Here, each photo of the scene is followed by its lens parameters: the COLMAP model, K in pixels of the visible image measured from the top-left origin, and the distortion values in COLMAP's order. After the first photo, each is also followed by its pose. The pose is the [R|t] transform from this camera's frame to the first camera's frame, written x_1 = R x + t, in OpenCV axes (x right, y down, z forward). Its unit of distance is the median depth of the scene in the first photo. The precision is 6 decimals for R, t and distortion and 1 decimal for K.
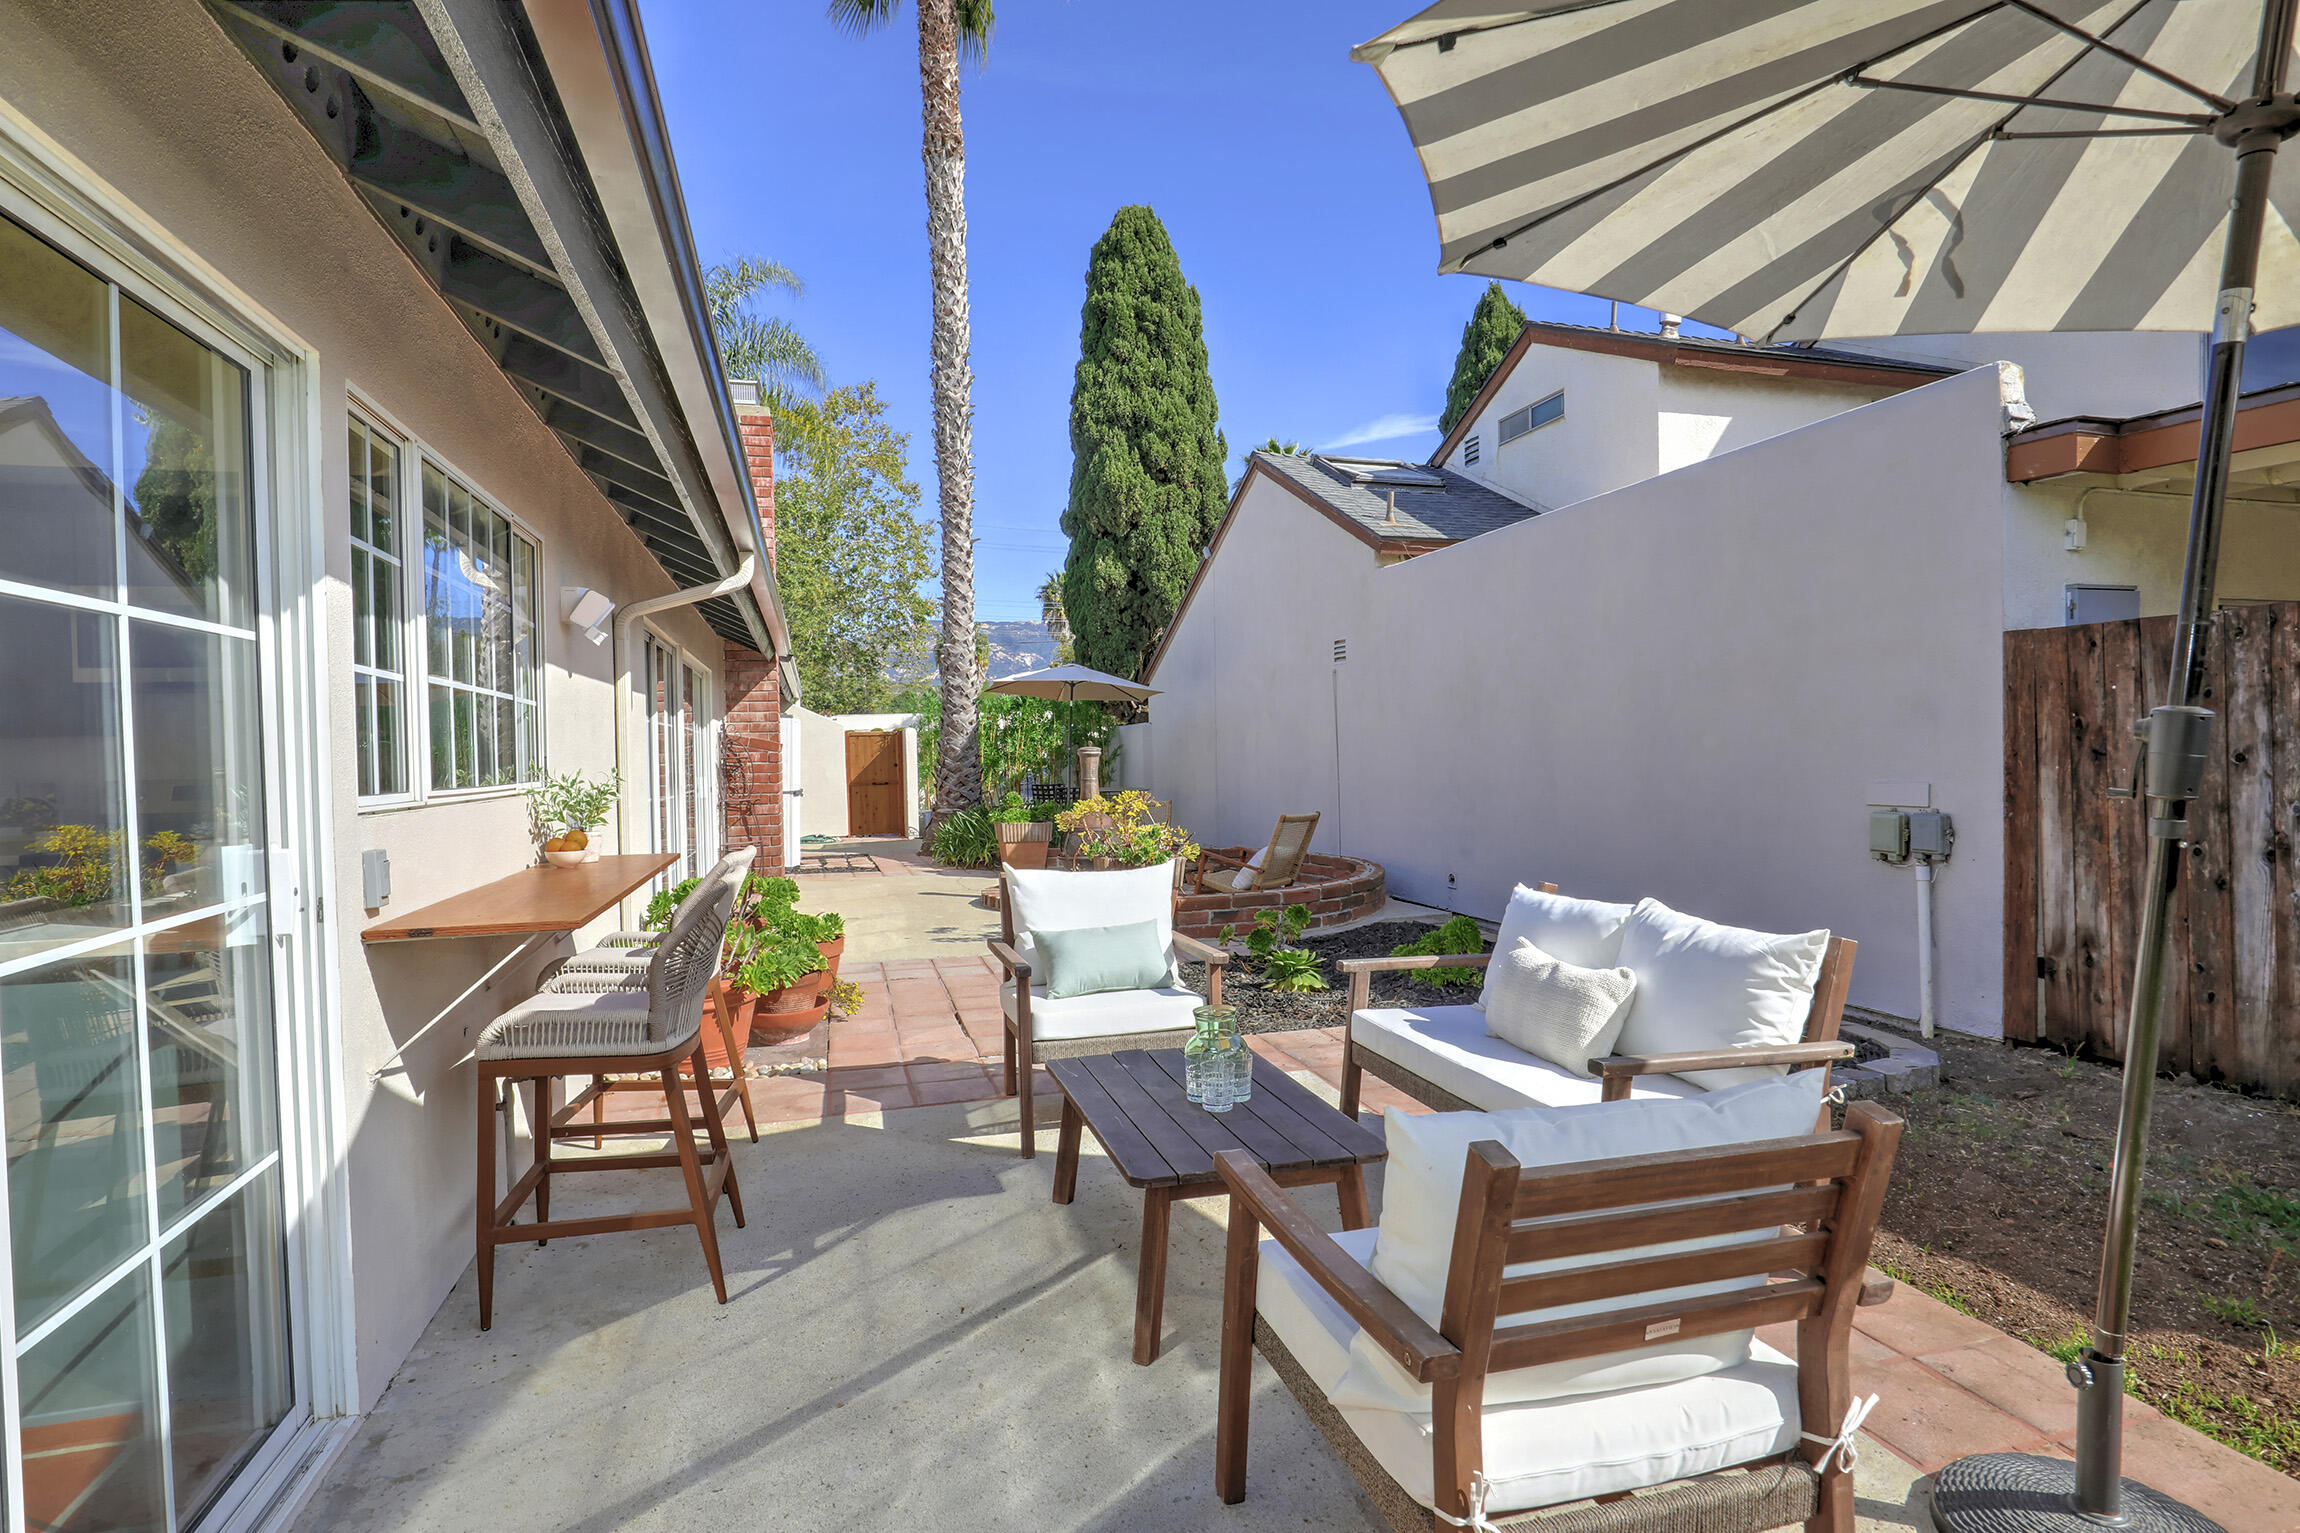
lens RADIAL K [[1204.1, 0, 1150.0], [0, 1204.1, 766.5], [0, 0, 1]] dist [0.004159, 0.000082]
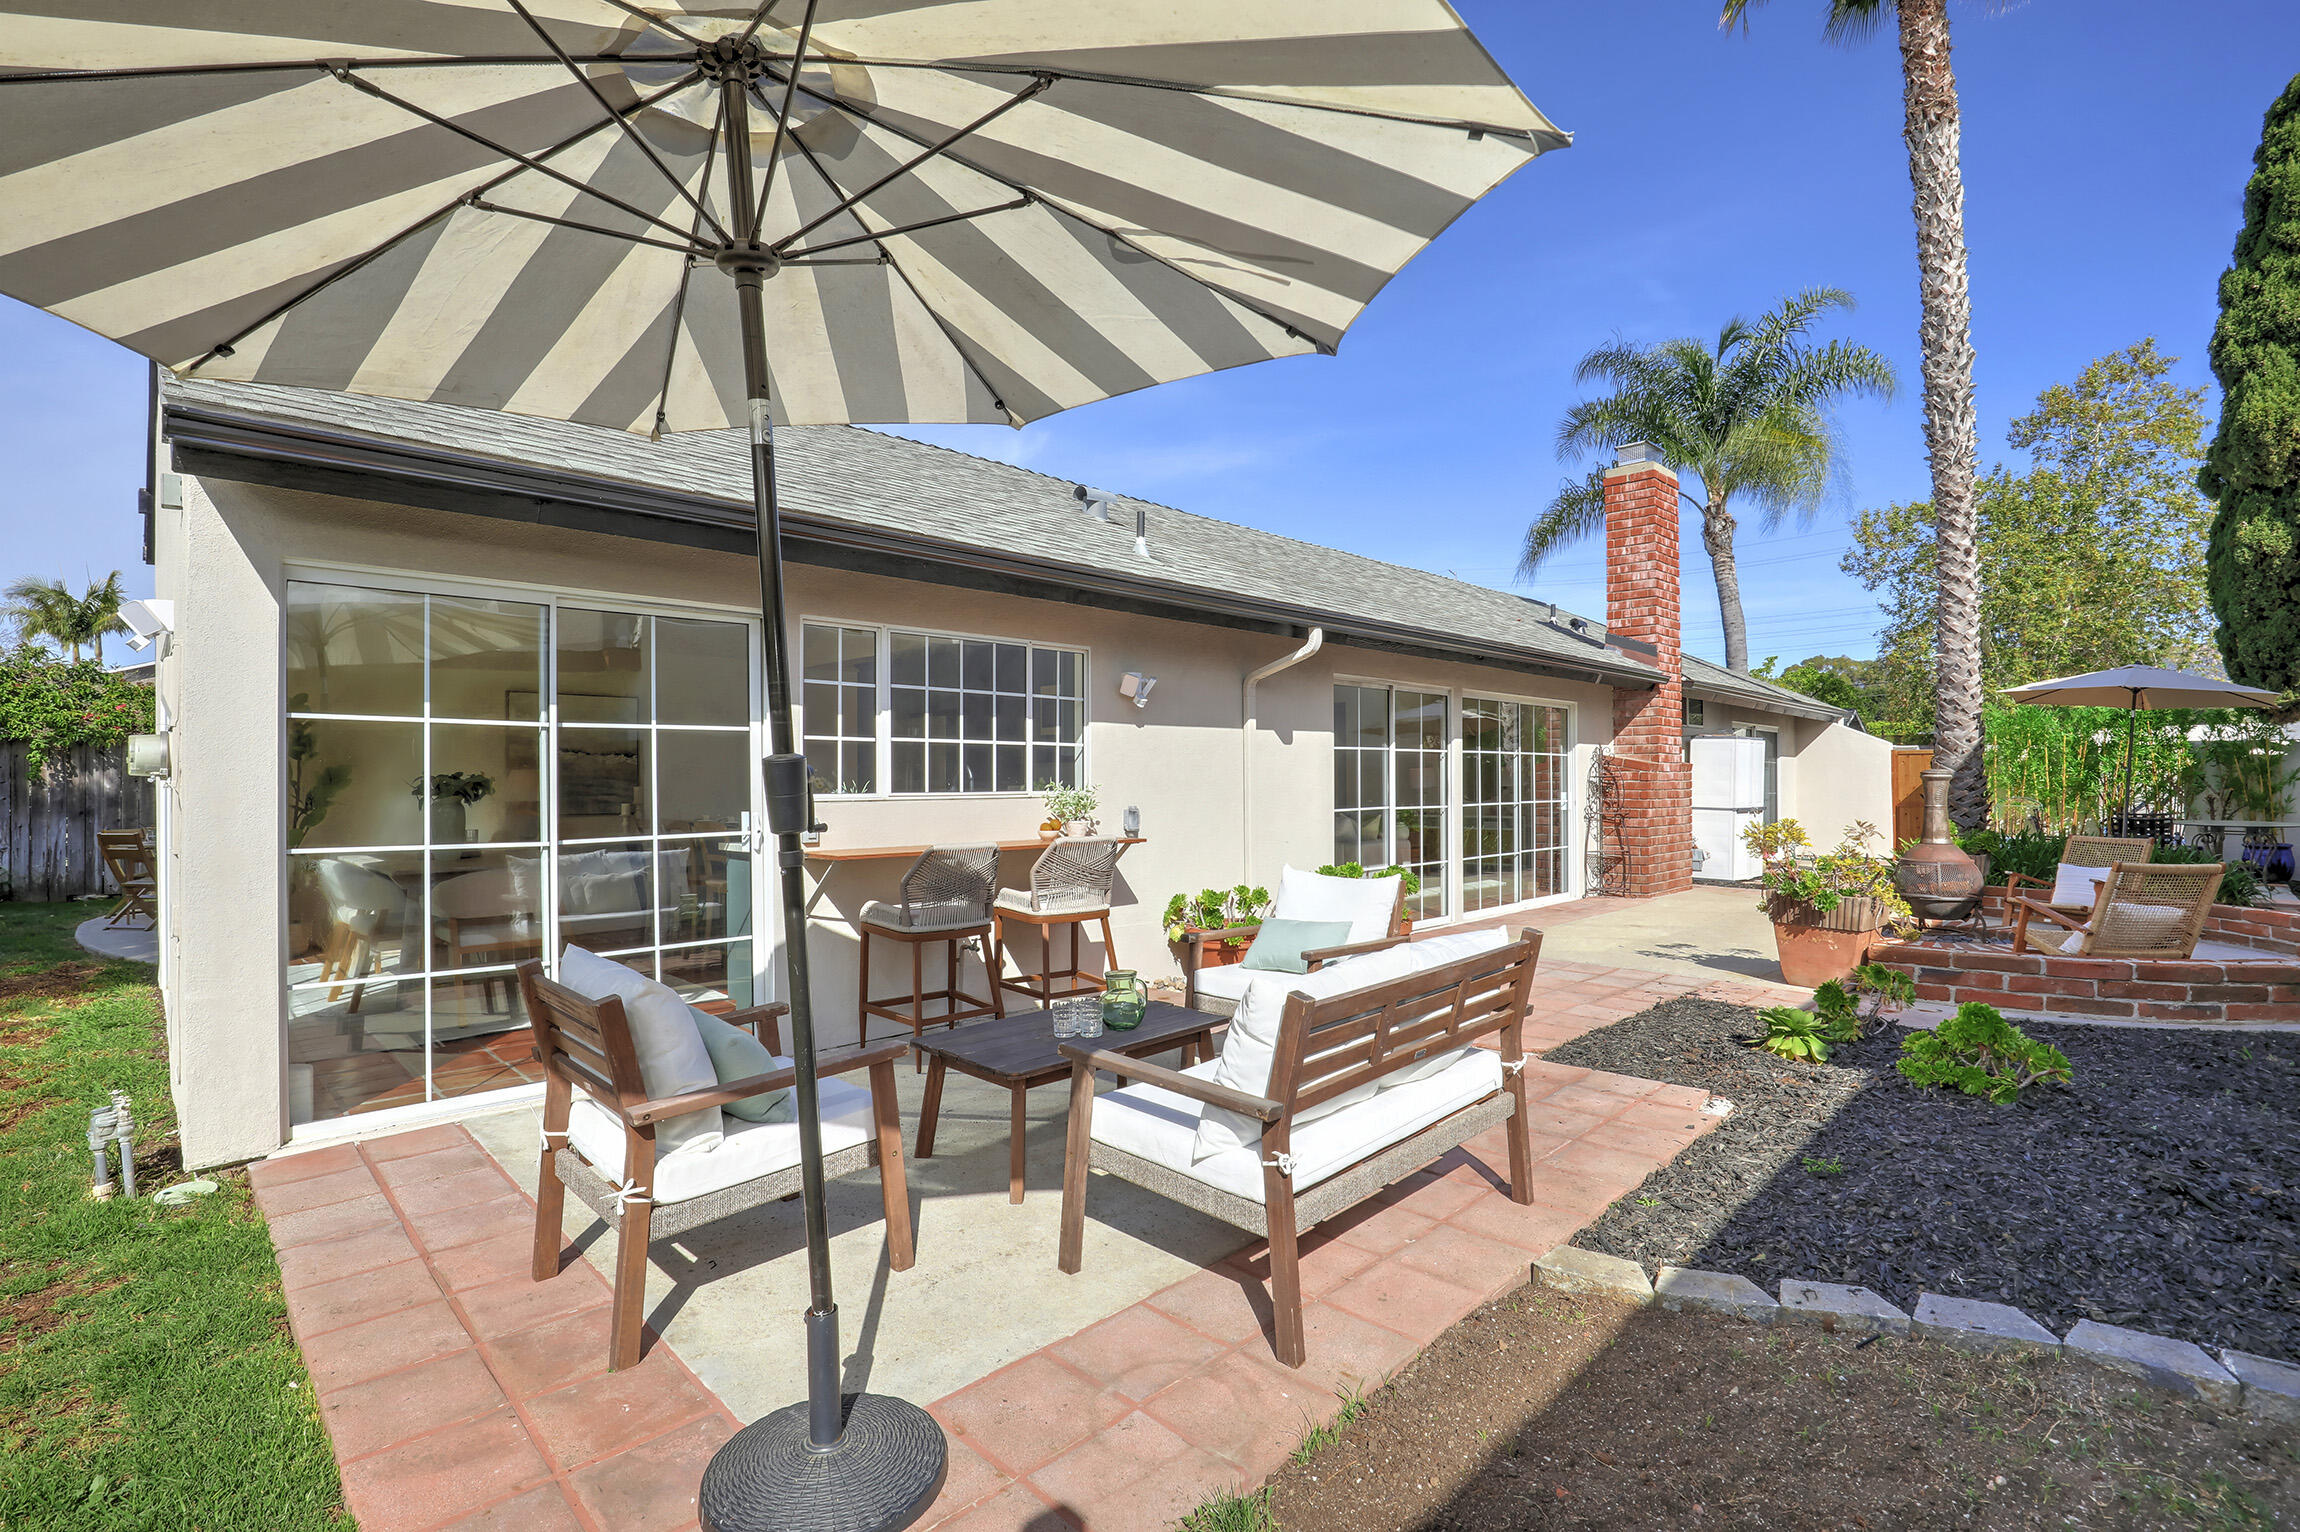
lens RADIAL K [[1045.6, 0, 1159.6], [0, 1045.6, 782.2], [0, 0, 1]] dist [-0.034059, 0.010140]
pose [[0.497658, 0.020763, -0.867125, 0.182283], [-0.015877, 0.999764, 0.014827, -0.005693], [0.867228, 0.006389, 0.497870, 0.082072]]
